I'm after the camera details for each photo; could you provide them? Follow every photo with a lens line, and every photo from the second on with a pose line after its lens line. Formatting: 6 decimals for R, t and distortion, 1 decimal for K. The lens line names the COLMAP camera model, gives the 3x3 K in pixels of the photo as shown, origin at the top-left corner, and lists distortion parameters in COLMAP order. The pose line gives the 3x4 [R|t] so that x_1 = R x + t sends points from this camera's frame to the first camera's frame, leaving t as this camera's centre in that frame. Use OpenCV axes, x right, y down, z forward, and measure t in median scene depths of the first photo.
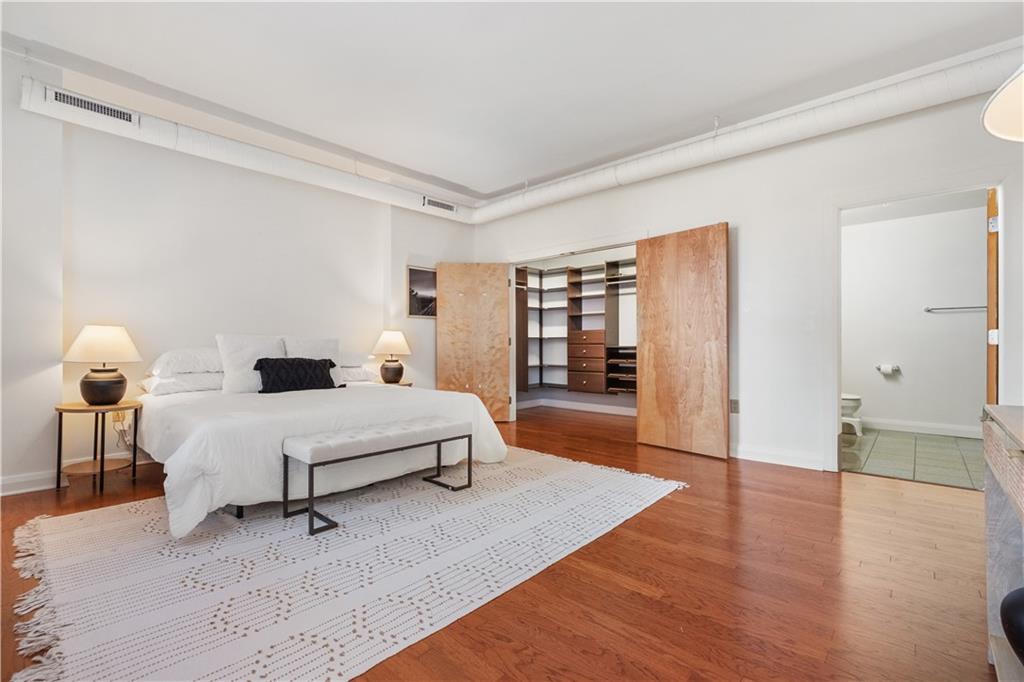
lens RADIAL K [[451.0, 0, 515.9], [0, 451.0, 340.3], [0, 0, 1]] dist [-0.002296, -0.000412]
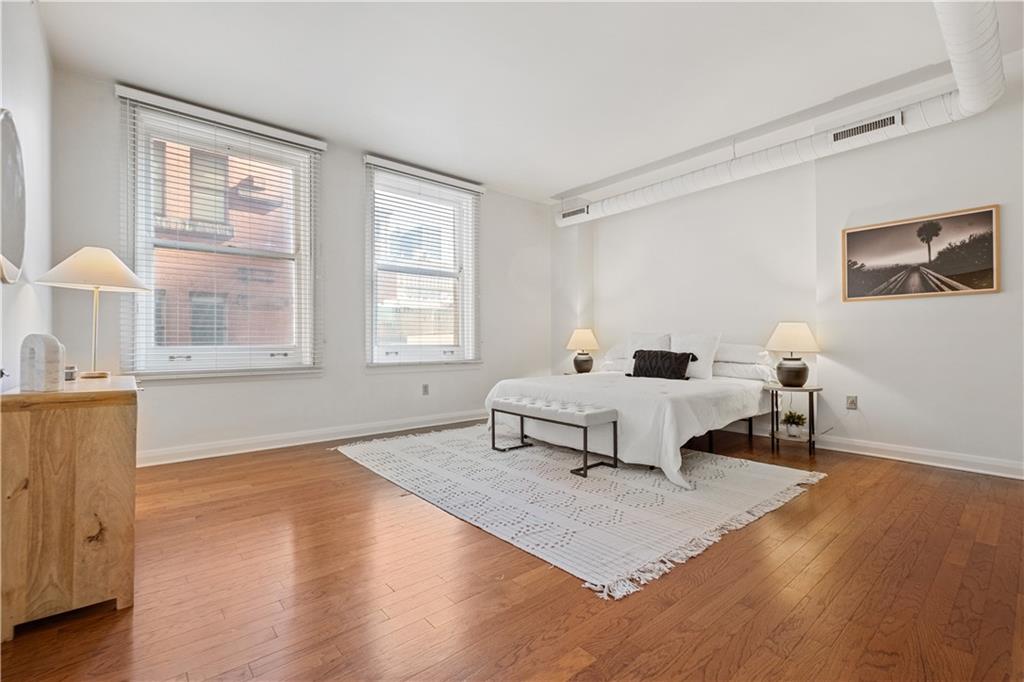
lens RADIAL K [[451.0, 0, 515.9], [0, 451.0, 339.5], [0, 0, 1]] dist [-0.002296, -0.000412]
pose [[-0.122901, 0.001930, -0.992417, 1.138964], [0.015832, 0.999875, -0.000016, 0.005936], [0.992293, -0.015714, -0.122916, 1.167091]]
